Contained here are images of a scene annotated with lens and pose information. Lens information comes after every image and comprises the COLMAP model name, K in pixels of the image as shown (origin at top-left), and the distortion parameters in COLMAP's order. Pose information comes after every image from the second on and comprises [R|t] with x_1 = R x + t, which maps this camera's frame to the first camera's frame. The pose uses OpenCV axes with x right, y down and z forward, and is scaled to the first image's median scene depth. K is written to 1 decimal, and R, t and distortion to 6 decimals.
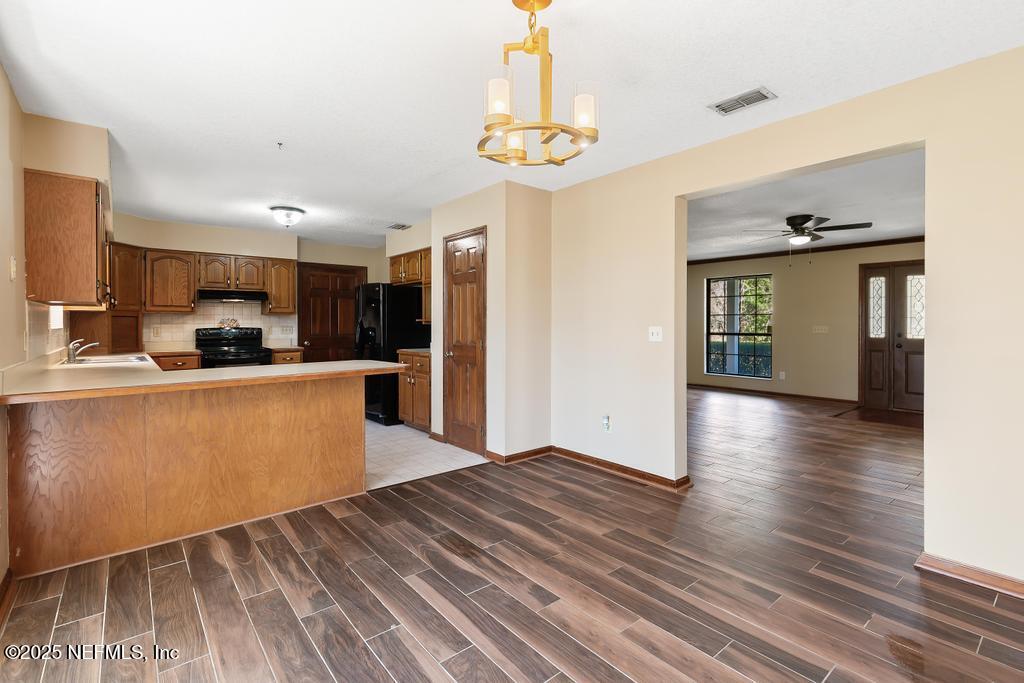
lens RADIAL K [[470.4, 0, 512.1], [0, 470.4, 328.1], [0, 0, 1]] dist [0.002490, 0.000211]
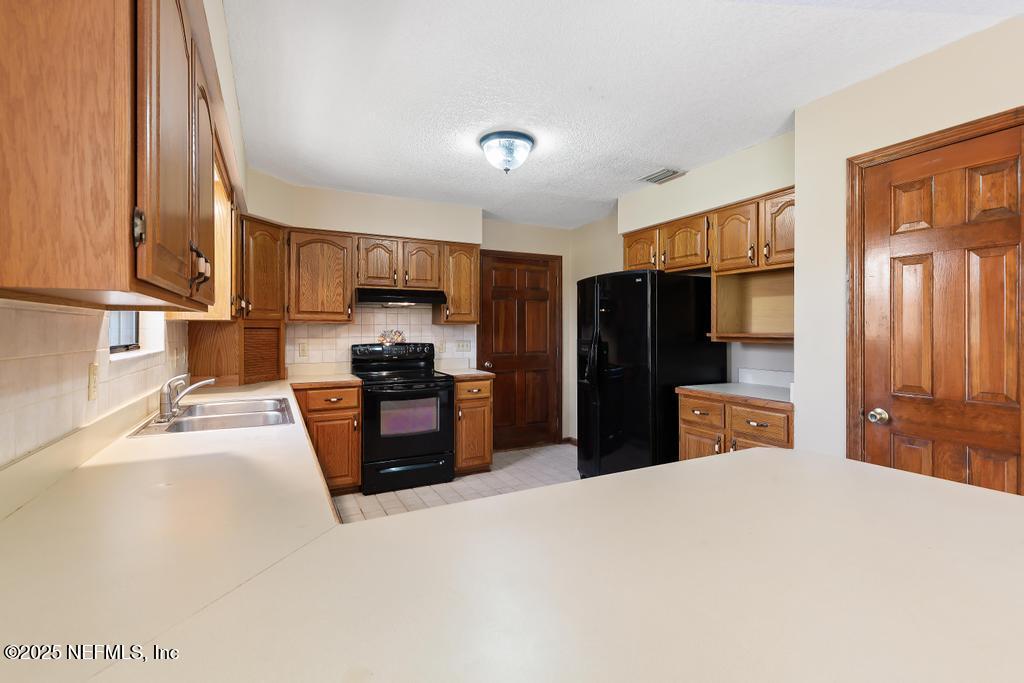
lens RADIAL K [[459.8, 0, 506.0], [0, 459.8, 336.3], [0, 0, 1]] dist [0.000327, -0.000088]
pose [[0.975649, 0.005086, -0.219281, -0.418823], [-0.004283, 0.999982, 0.004136, -0.021490], [0.219298, -0.003096, 0.975653, 0.539027]]
